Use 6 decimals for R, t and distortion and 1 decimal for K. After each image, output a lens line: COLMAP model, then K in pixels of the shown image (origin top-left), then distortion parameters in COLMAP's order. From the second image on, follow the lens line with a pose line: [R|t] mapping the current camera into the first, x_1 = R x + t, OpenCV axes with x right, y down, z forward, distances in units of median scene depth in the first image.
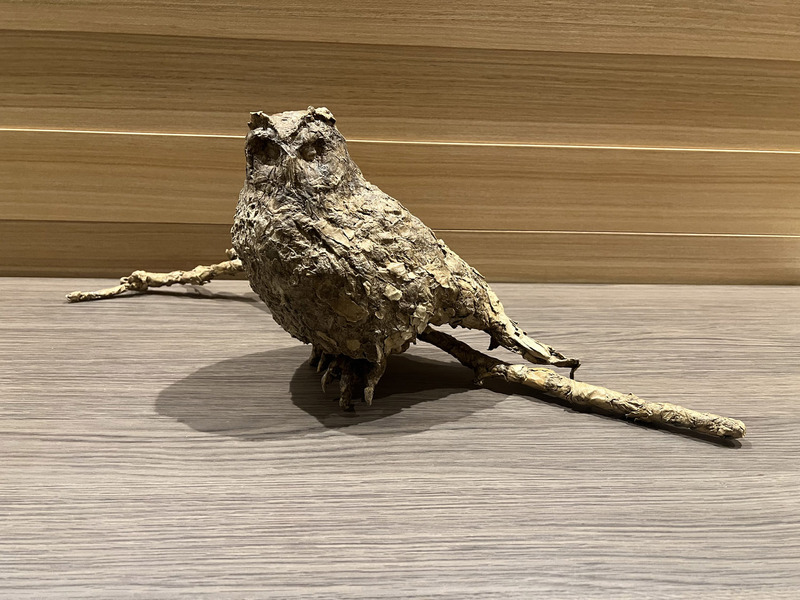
lens RADIAL K [[629.8, 0, 400.6], [0, 629.8, 306.8], [0, 0, 1]] dist [0.018238, -0.035492]
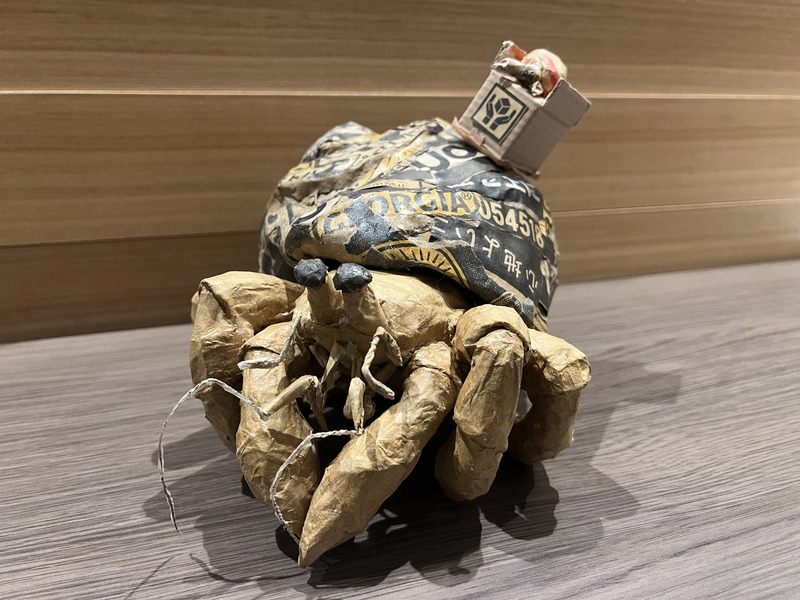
lens RADIAL K [[629.8, 0, 397.4], [0, 629.8, 303.5], [0, 0, 1]] dist [0.018238, -0.035492]
pose [[0.962773, -0.114626, 0.244805, -0.145717], [0.132456, 0.989514, -0.057601, 0.001608], [-0.235635, 0.087883, 0.967860, 0.372407]]
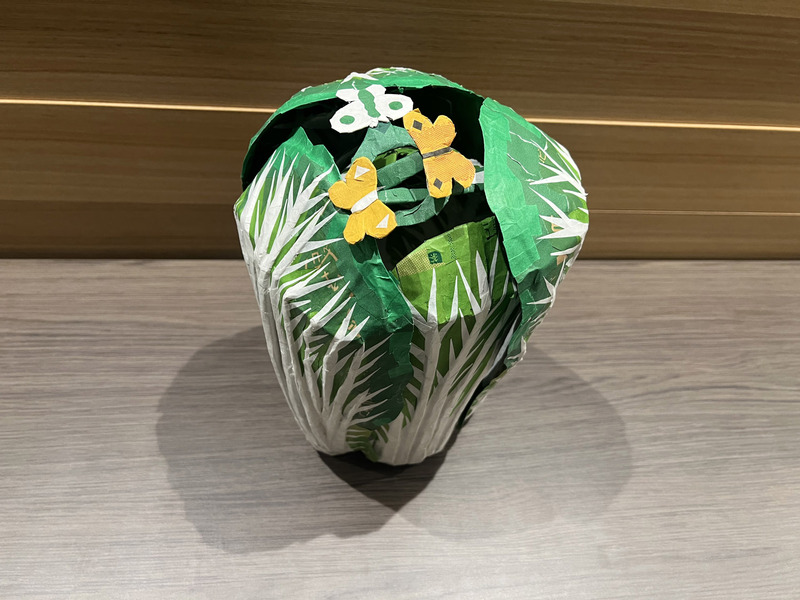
lens RADIAL K [[629.8, 0, 404.8], [0, 629.8, 315.7], [0, 0, 1]] dist [0.018238, -0.035492]
pose [[0.997168, 0.019242, 0.072698, -0.068847], [-0.053401, 0.861838, 0.504365, -0.445065], [-0.052949, -0.506819, 0.860425, 0.245197]]
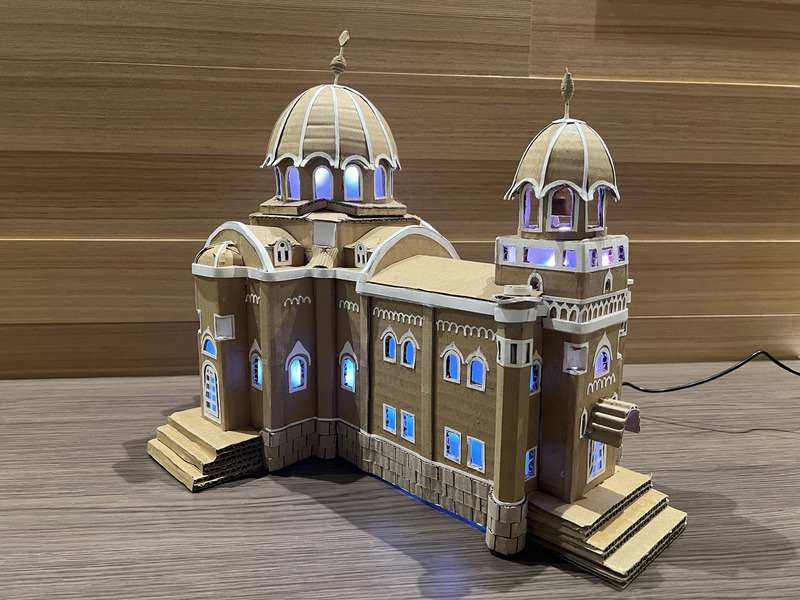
lens RADIAL K [[629.8, 0, 404.9], [0, 629.8, 298.9], [0, 0, 1]] dist [0.018238, -0.035492]
pose [[0.998059, -0.033517, 0.052486, -0.071344], [0.043317, 0.979156, -0.198438, 0.058143], [-0.044741, 0.200327, 0.978707, -0.063600]]
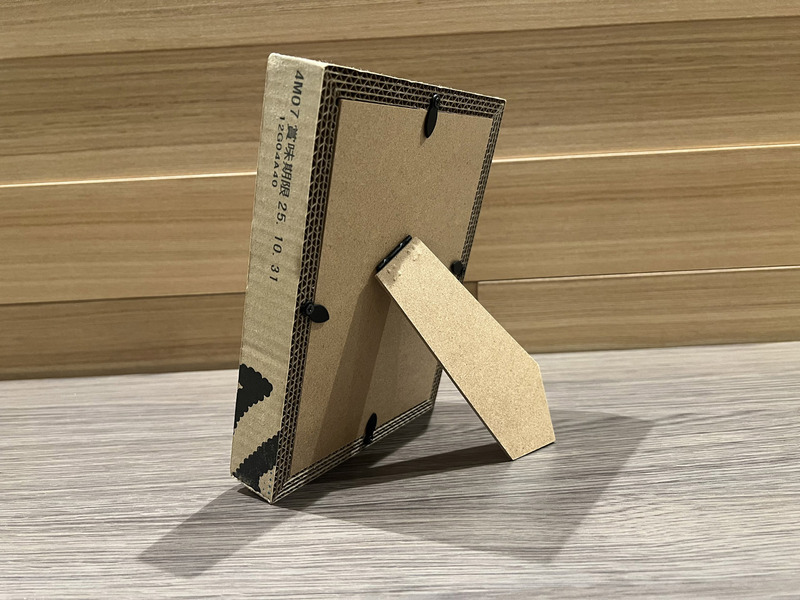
lens RADIAL K [[629.8, 0, 393.0], [0, 629.8, 302.9], [0, 0, 1]] dist [0.018238, -0.035492]
pose [[0.993865, -0.072613, -0.083425, -0.003794], [0.056098, 0.981027, -0.185577, 0.028955], [0.095318, 0.179758, 0.979082, 0.317894]]
